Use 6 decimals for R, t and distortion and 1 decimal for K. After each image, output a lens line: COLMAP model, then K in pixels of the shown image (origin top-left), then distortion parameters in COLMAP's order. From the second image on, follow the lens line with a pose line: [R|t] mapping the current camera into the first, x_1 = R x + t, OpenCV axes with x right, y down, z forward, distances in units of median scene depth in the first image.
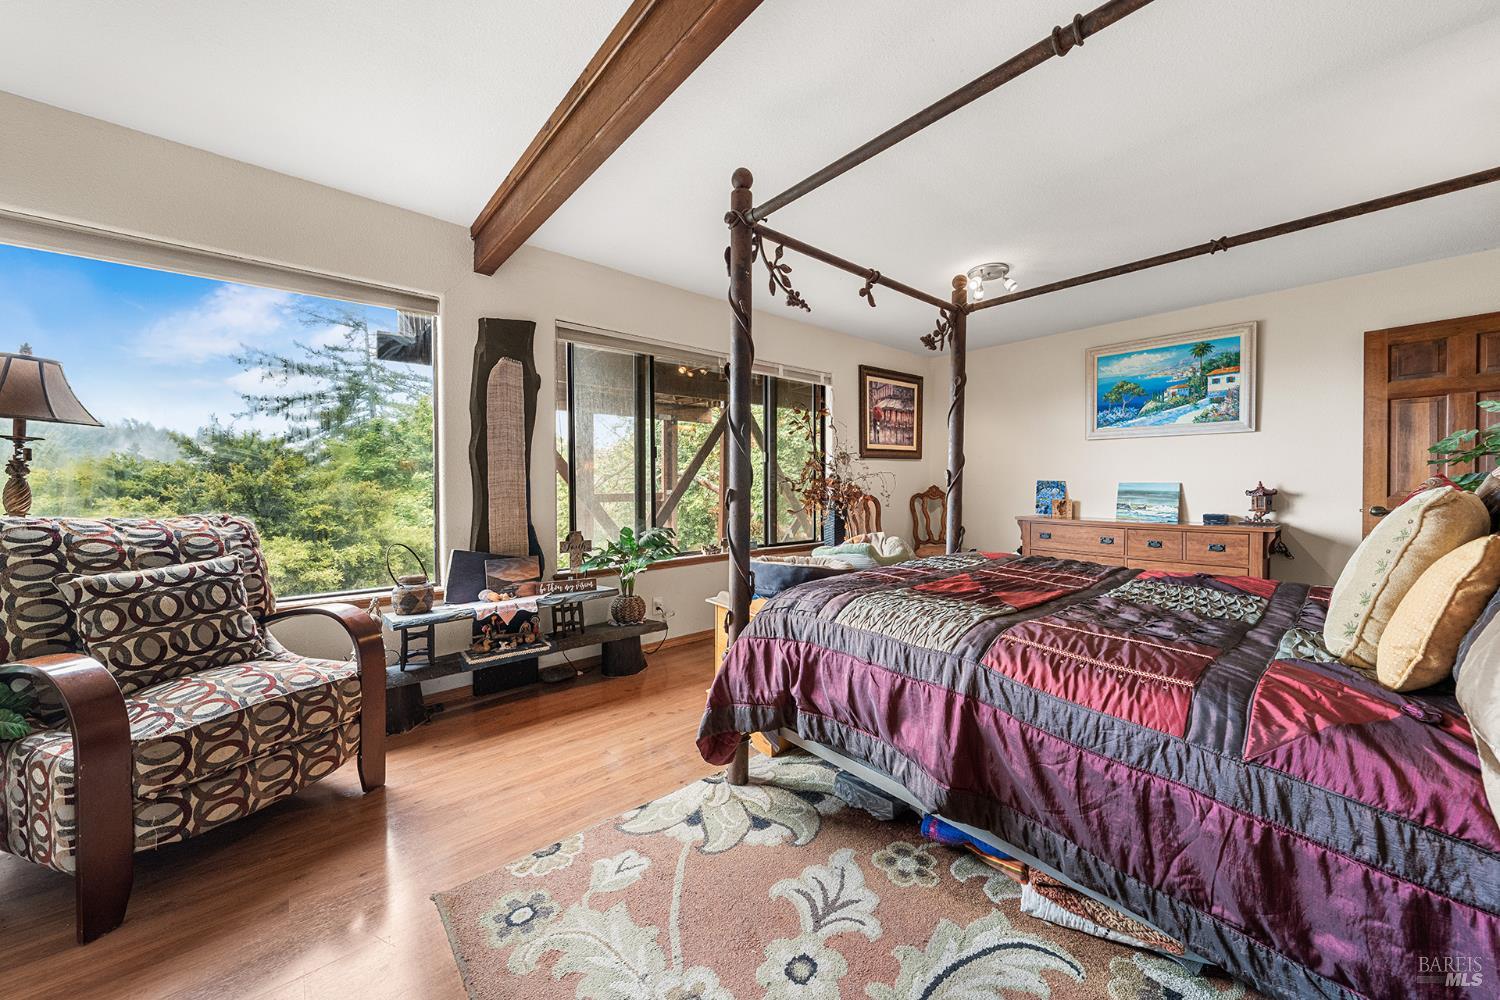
lens RADIAL K [[542.1, 0, 754.6], [0, 542.1, 491.0], [0, 0, 1]] dist [-0.000465, -0.000018]
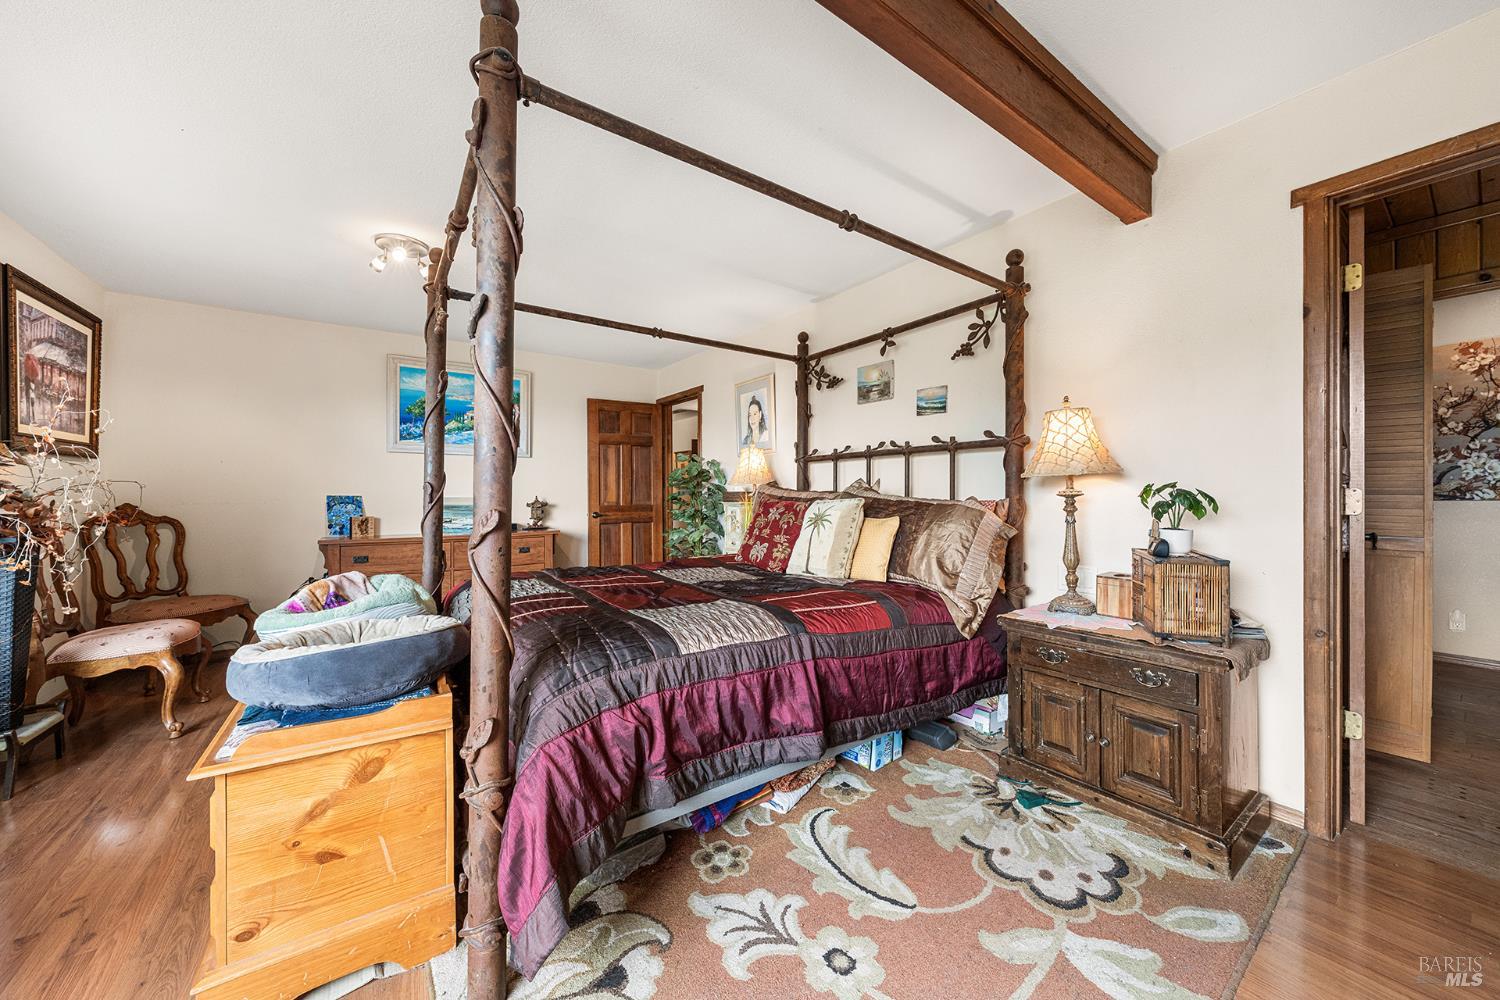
lens RADIAL K [[537.7, 0, 771.7], [0, 537.7, 495.9], [0, 0, 1]] dist [-0.001630, -0.000113]
pose [[0.078029, -0.001008, 0.996951, -0.312743], [0.019121, 0.999817, -0.000486, -0.006703], [-0.996768, 0.019101, 0.078034, 0.337029]]
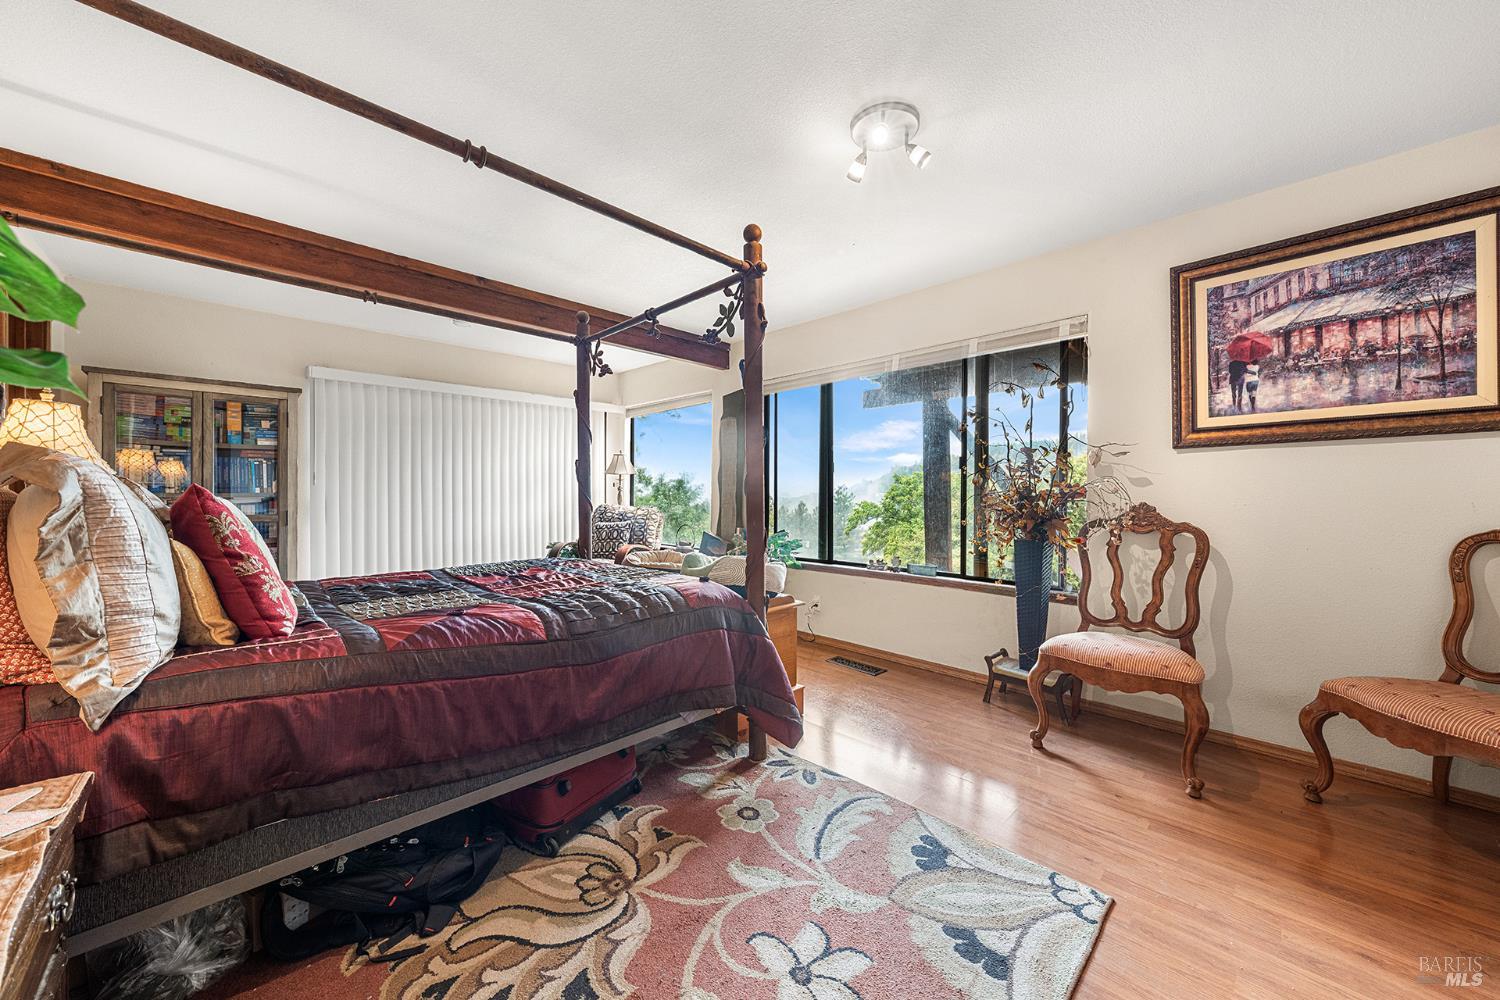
lens RADIAL K [[542.1, 0, 754.6], [0, 542.1, 491.0], [0, 0, 1]] dist [-0.000465, -0.000018]
pose [[0.057952, -0.003532, -0.998313, 0.887730], [-0.020917, 0.999770, -0.004752, -0.014347], [0.998100, 0.021157, 0.057865, 0.749618]]
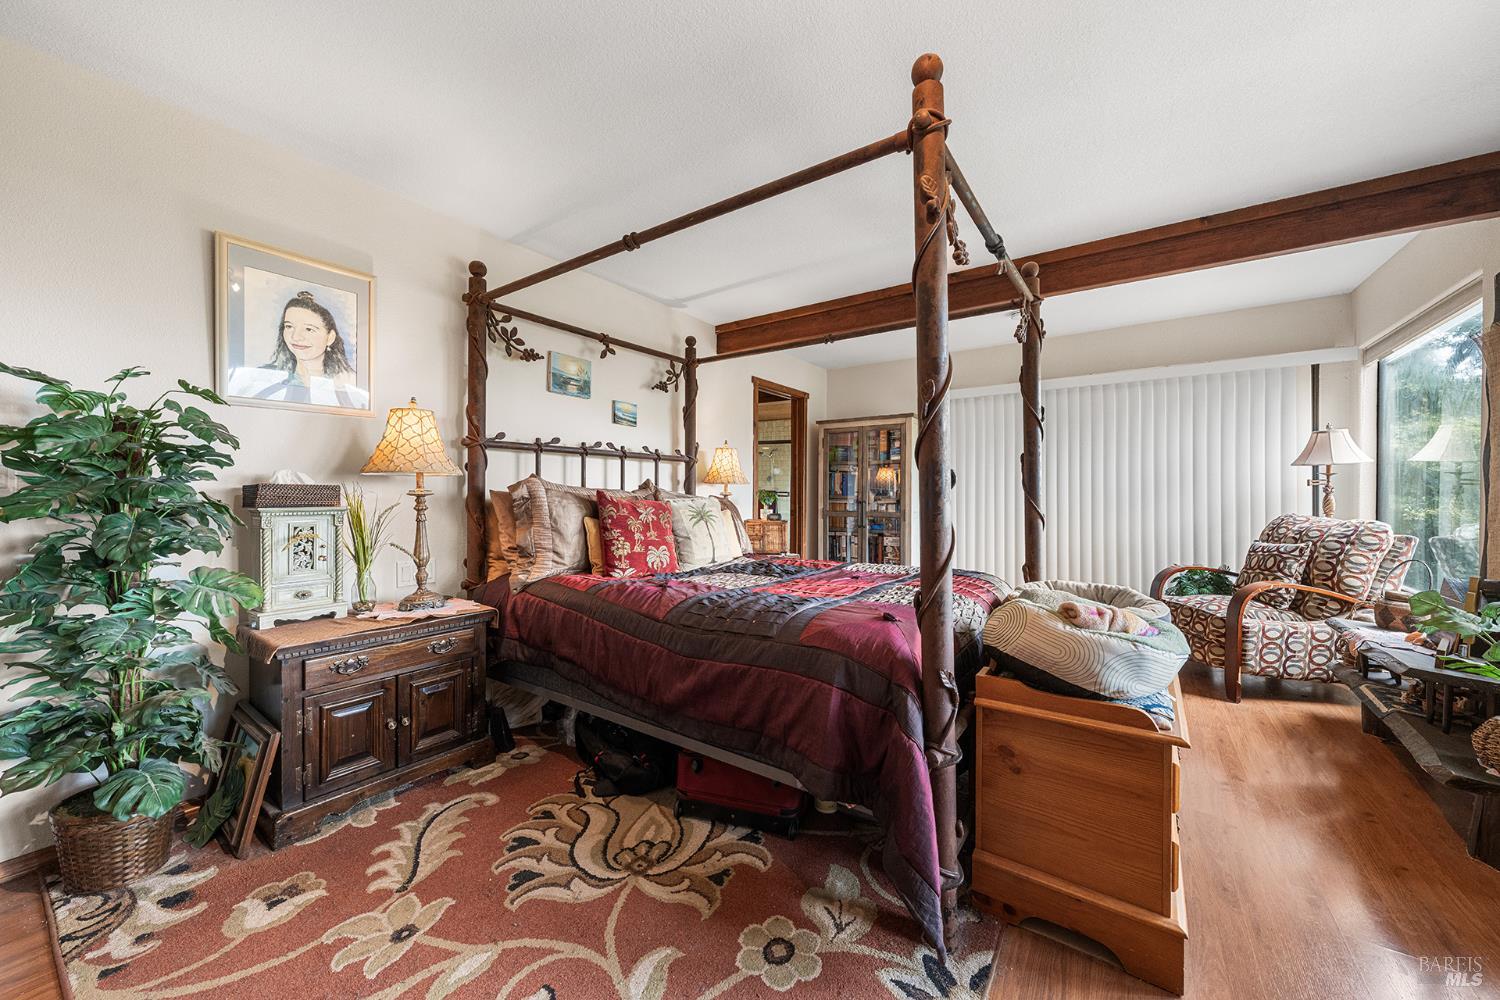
lens RADIAL K [[542.1, 0, 754.6], [0, 542.1, 491.0], [0, 0, 1]] dist [-0.000465, -0.000018]
pose [[-0.972203, -0.004096, -0.234103, 0.485488], [-0.006681, 0.999925, 0.010248, -0.019863], [0.234043, 0.011527, -0.972158, 1.112742]]
